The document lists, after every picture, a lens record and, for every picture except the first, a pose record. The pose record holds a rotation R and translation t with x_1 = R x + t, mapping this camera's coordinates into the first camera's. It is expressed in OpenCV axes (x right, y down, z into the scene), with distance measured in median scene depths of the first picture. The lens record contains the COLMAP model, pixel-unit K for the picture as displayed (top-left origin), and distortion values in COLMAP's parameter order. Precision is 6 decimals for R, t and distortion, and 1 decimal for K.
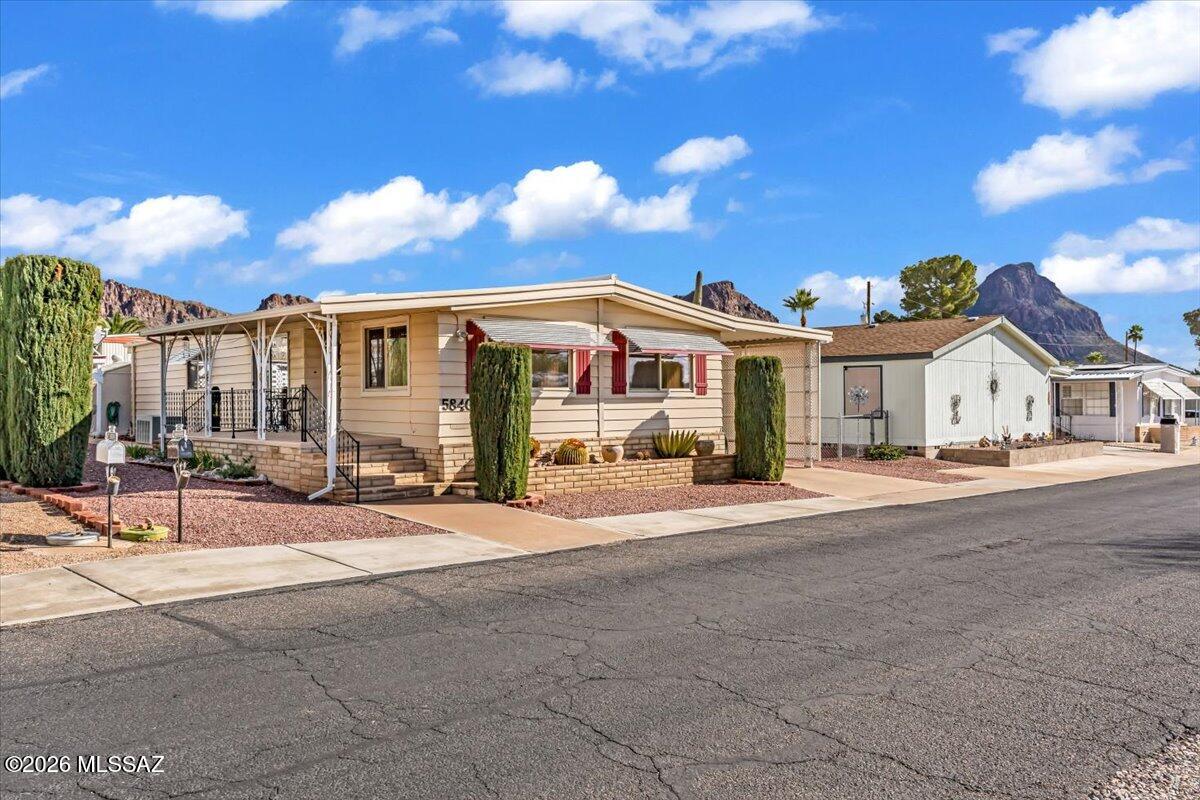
lens RADIAL K [[600.5, 0, 594.7], [0, 600.5, 394.0], [0, 0, 1]] dist [0.000097, -0.000002]
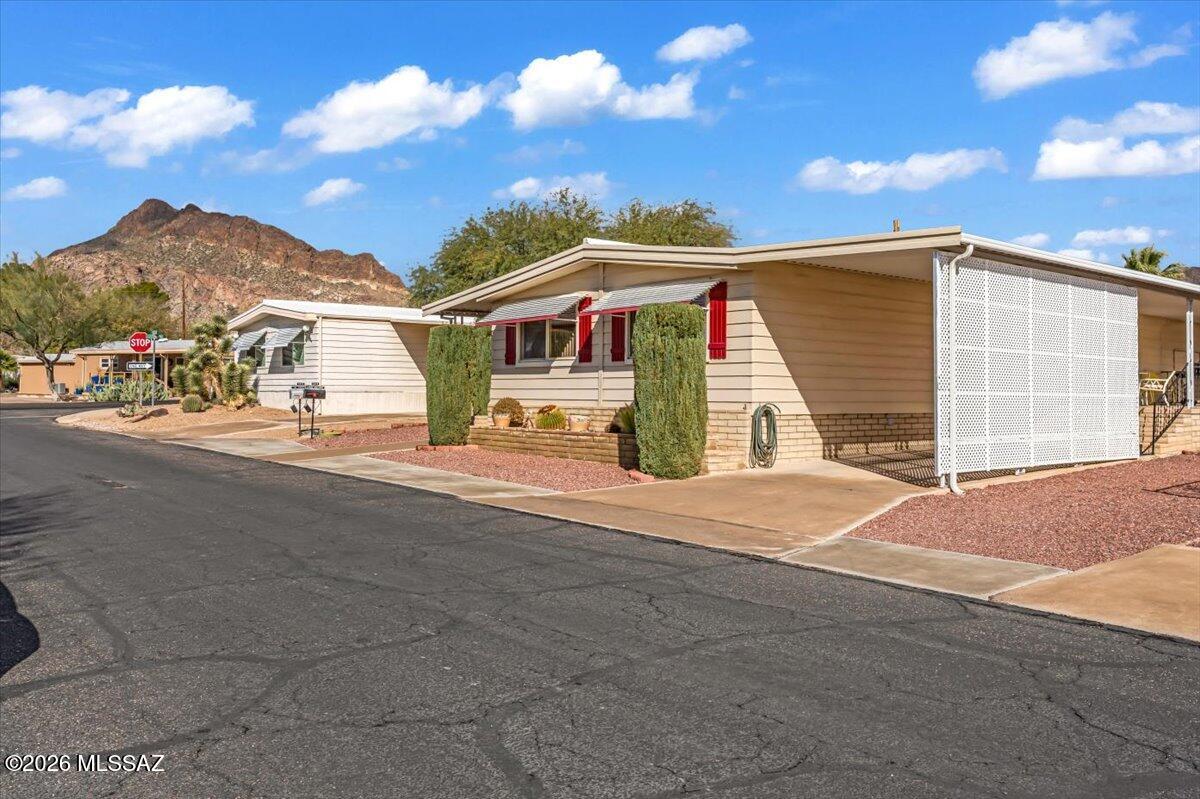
lens RADIAL K [[600.5, 0, 596.0], [0, 600.5, 379.4], [0, 0, 1]] dist [0.000097, -0.000002]
pose [[0.999992, -0.003875, -0.000500, -0.004181], [0.003869, 0.999918, -0.012236, 0.179727], [0.000548, 0.012234, 0.999925, -0.003609]]
